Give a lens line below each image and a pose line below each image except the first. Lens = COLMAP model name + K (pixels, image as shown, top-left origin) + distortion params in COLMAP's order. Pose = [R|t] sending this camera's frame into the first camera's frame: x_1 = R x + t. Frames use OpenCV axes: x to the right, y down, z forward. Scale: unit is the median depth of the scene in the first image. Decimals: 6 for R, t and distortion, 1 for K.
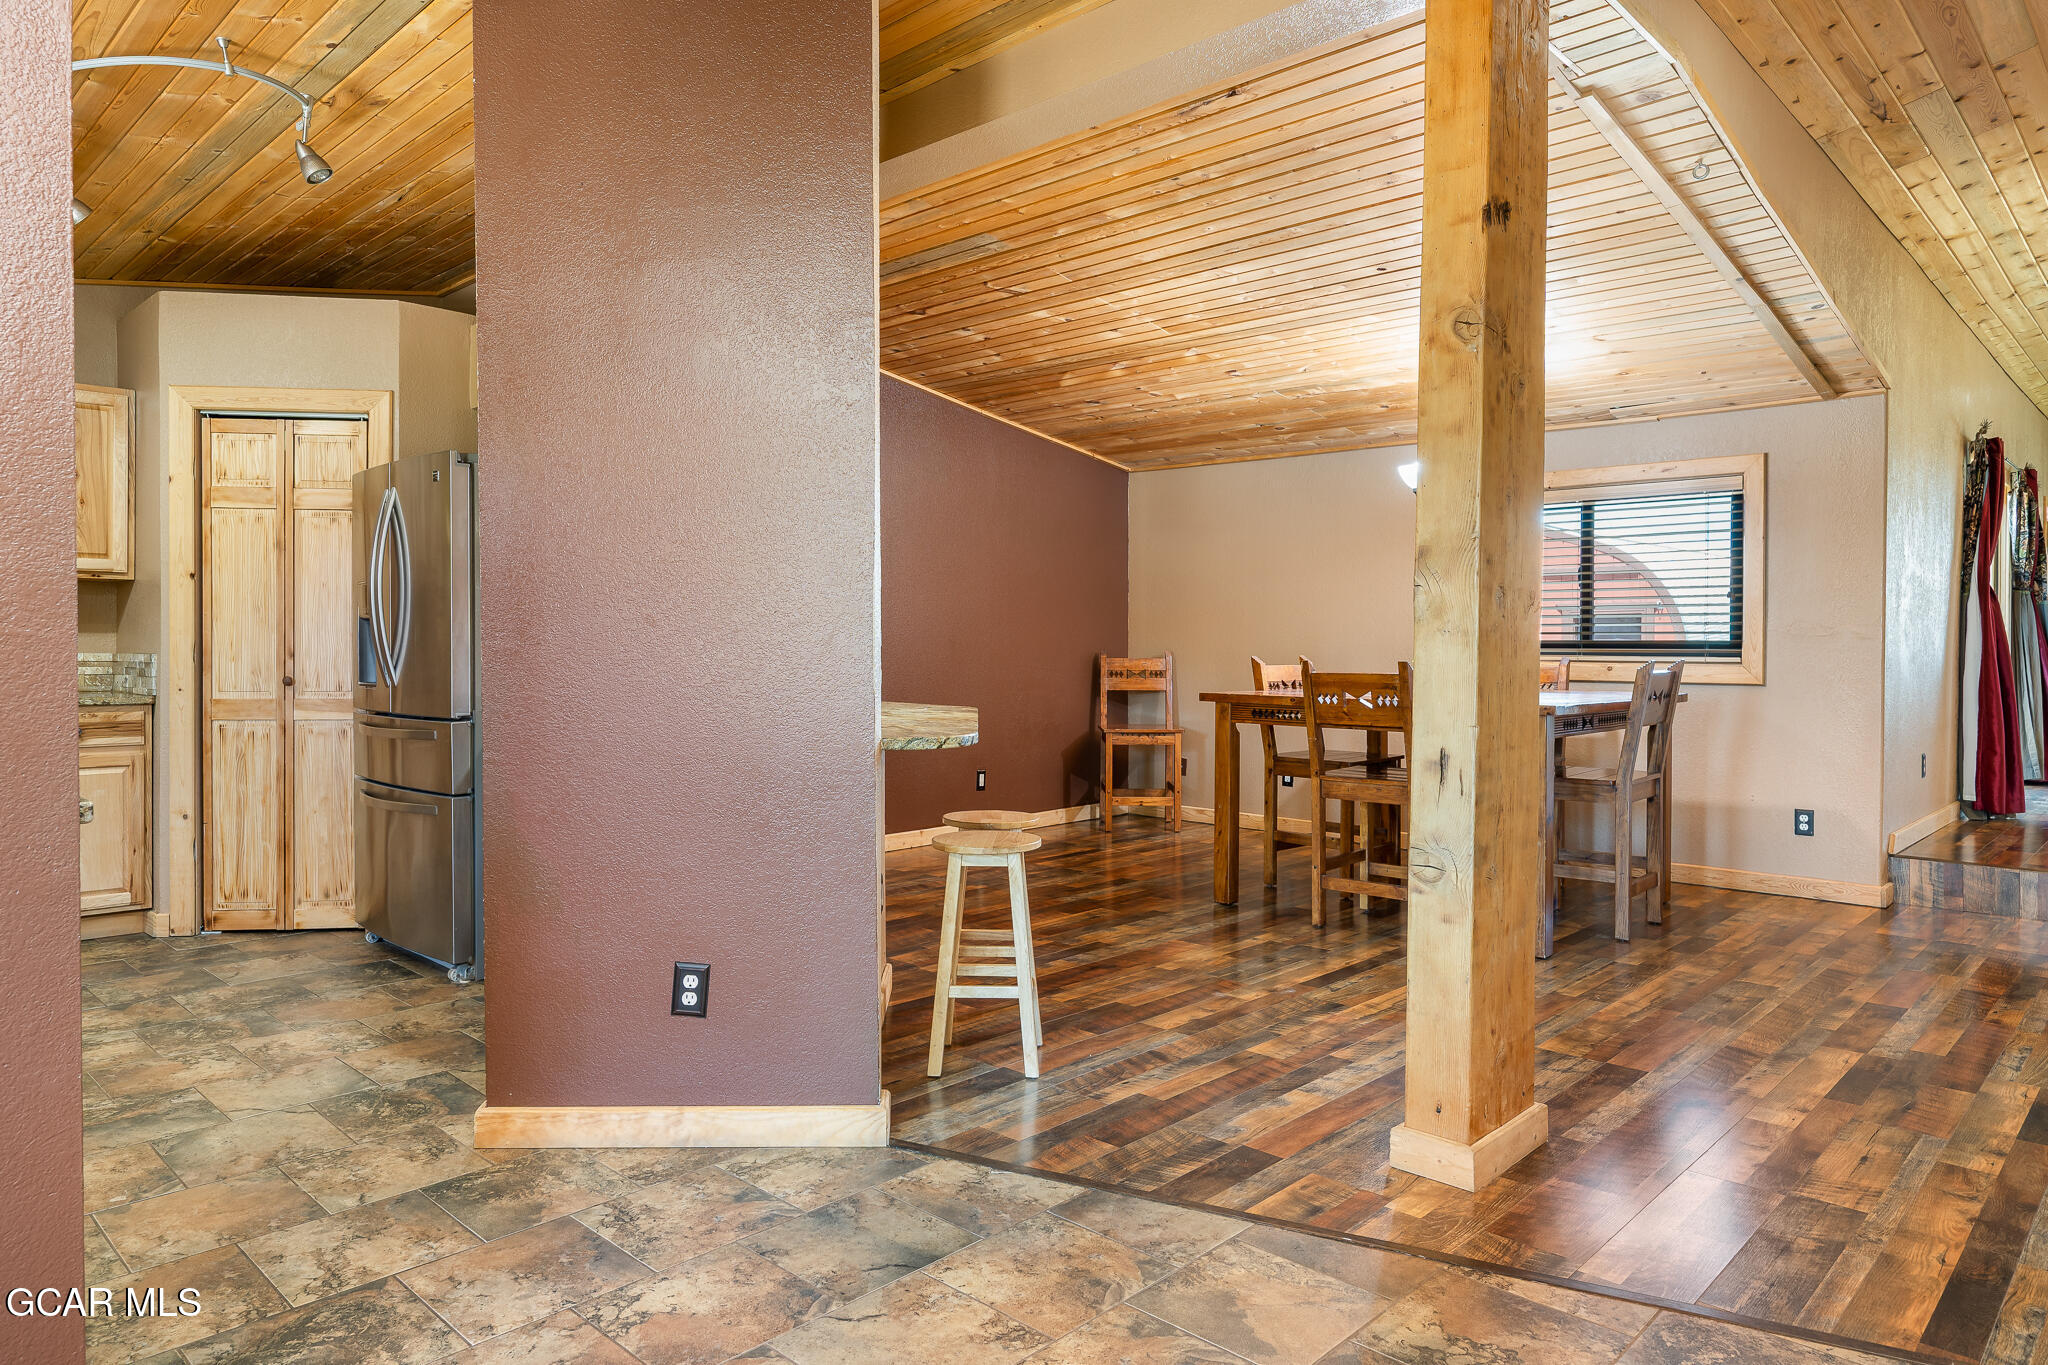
lens RADIAL K [[1279.0, 0, 1016.1], [0, 1279.0, 657.7], [0, 0, 1]] dist [-0.002274, -0.002074]
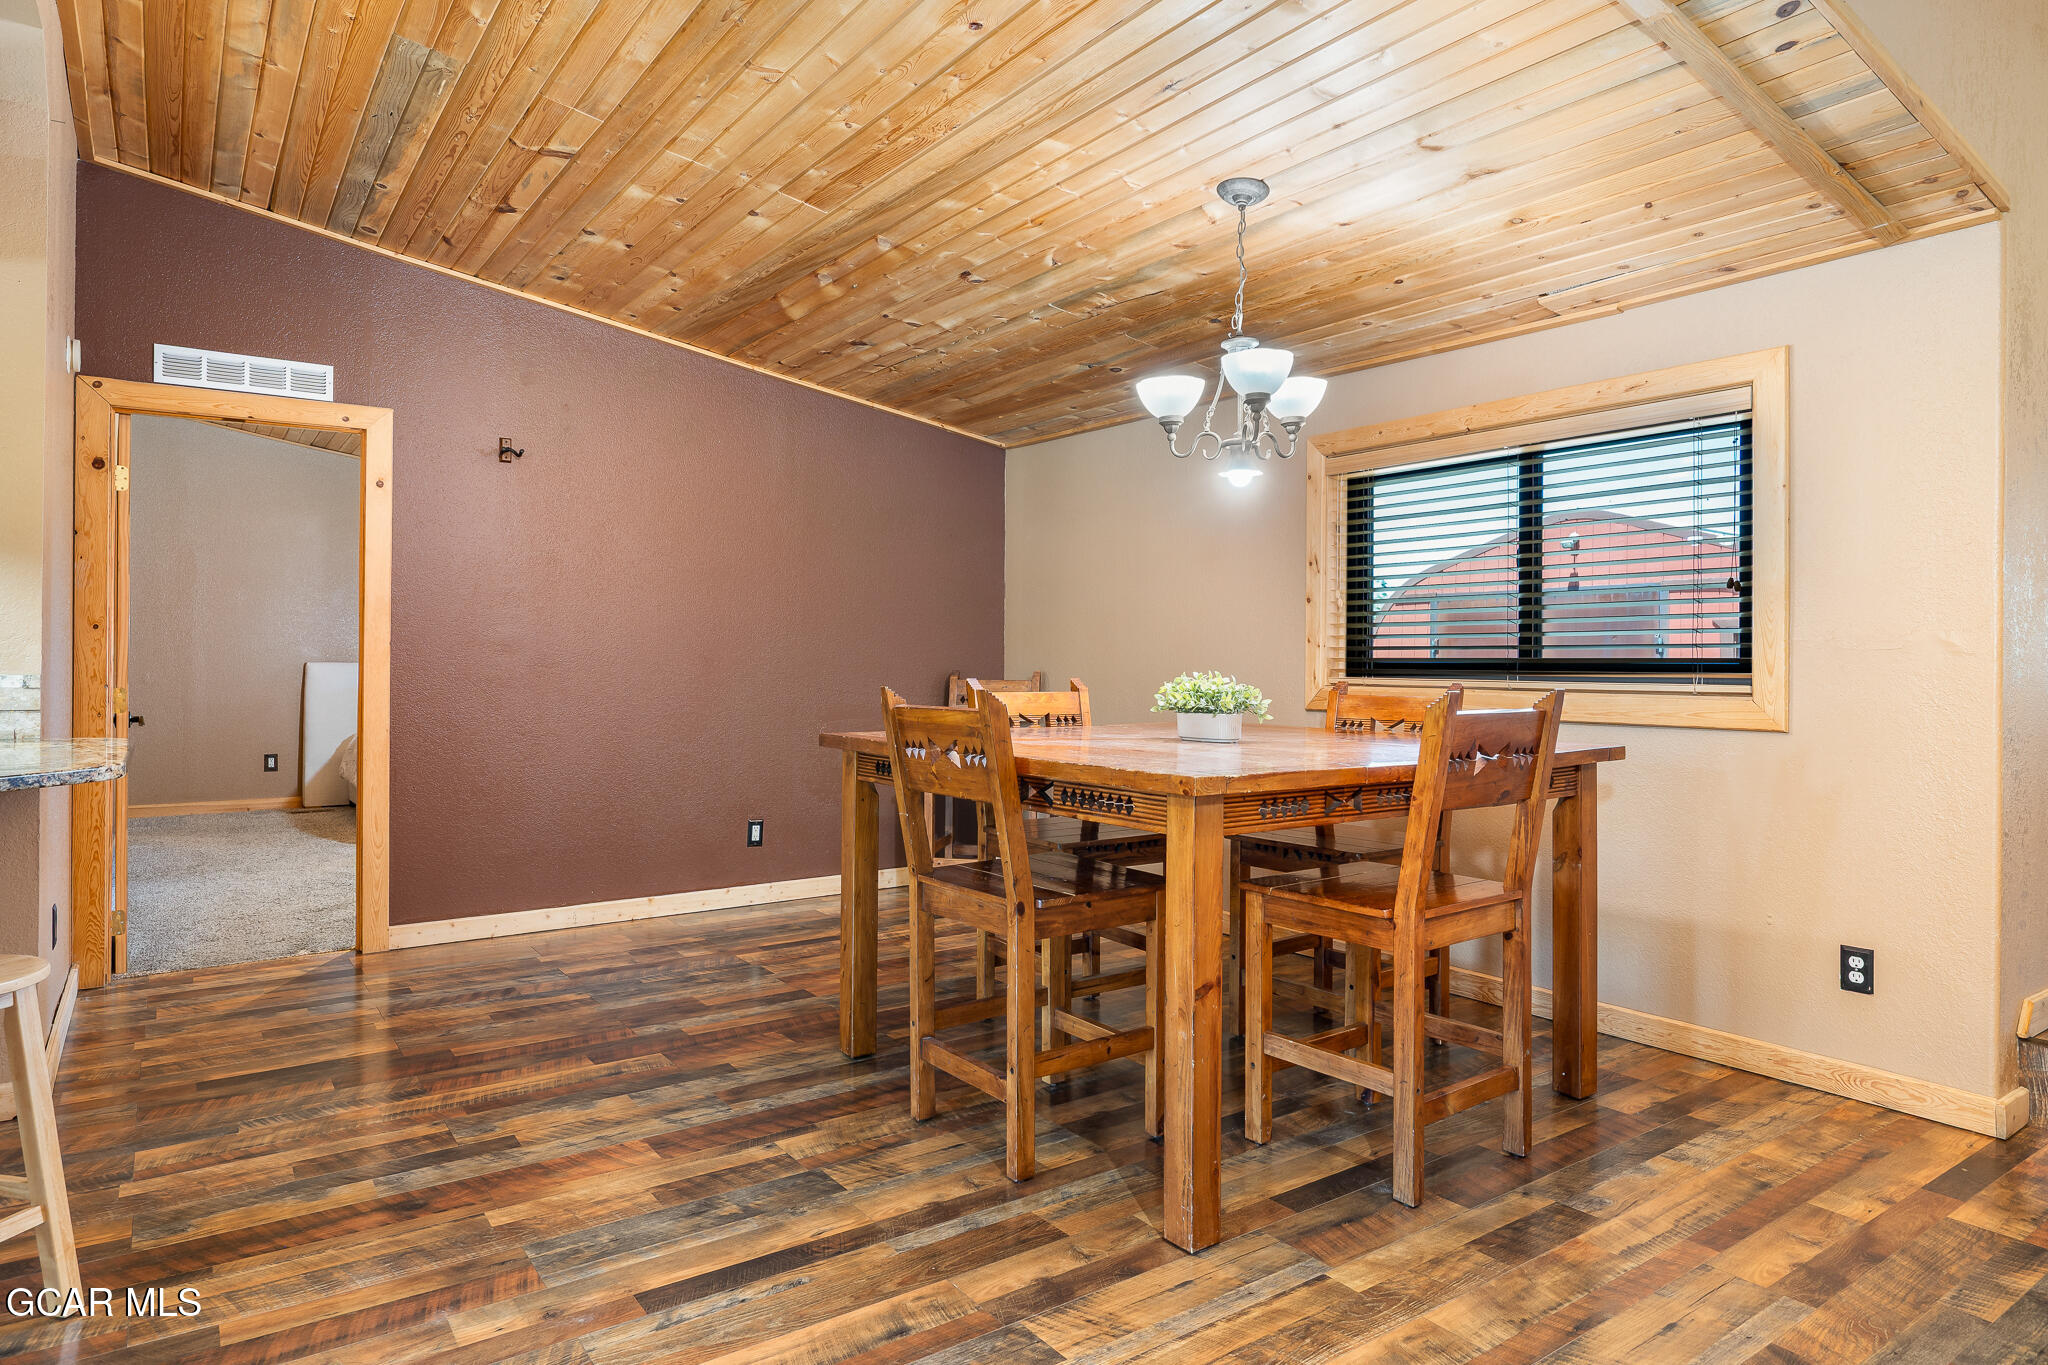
lens RADIAL K [[1178.6, 0, 1017.7], [0, 1178.6, 660.6], [0, 0, 1]] dist [-0.004013, -0.000815]
pose [[0.981089, 0.002654, -0.193540, 0.341073], [-0.005233, 0.999904, -0.012814, -0.003336], [0.193487, 0.013584, 0.981009, 0.393217]]
